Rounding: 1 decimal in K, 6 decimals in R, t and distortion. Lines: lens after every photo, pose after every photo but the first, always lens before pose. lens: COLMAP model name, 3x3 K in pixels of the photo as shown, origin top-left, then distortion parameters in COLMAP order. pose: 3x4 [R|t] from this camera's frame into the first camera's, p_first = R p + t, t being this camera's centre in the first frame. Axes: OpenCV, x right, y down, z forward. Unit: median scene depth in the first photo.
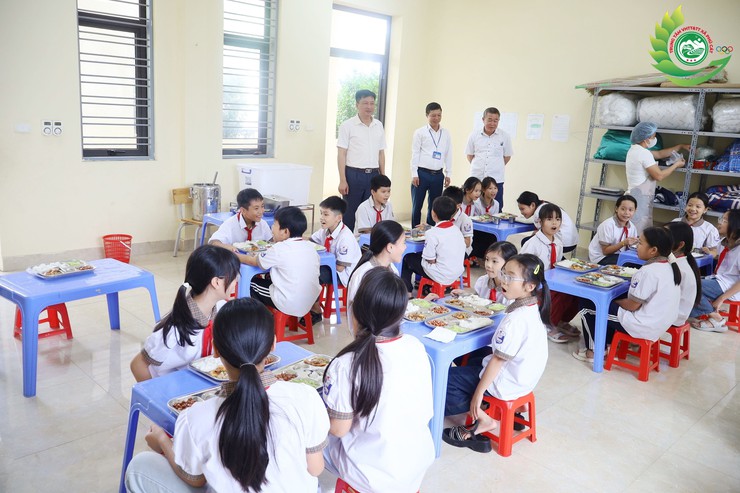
lens RADIAL K [[614.7, 0, 370.0], [0, 614.7, 246.5], [0, 0, 1]] dist [0.004727, 0.001534]
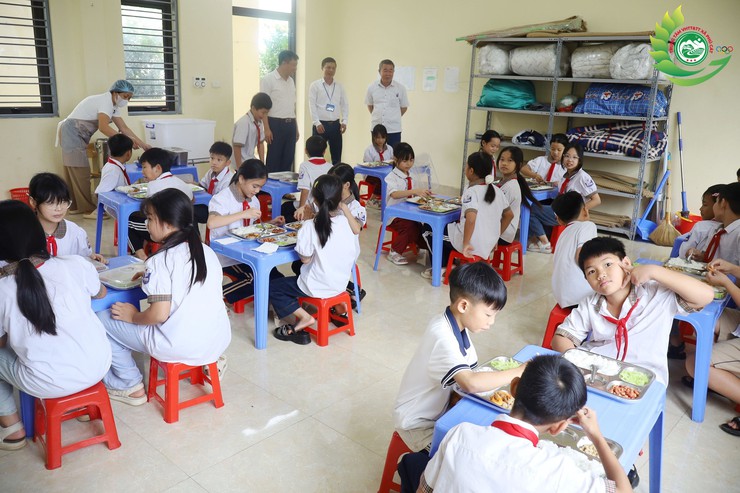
lens RADIAL K [[614.7, 0, 370.0], [0, 614.7, 246.5], [0, 0, 1]] dist [0.004727, 0.001534]
pose [[0.998485, -0.034401, 0.042934, 0.131525], [0.032035, 0.997993, 0.054624, 0.041409], [-0.044727, -0.053166, 0.997584, -0.092560]]
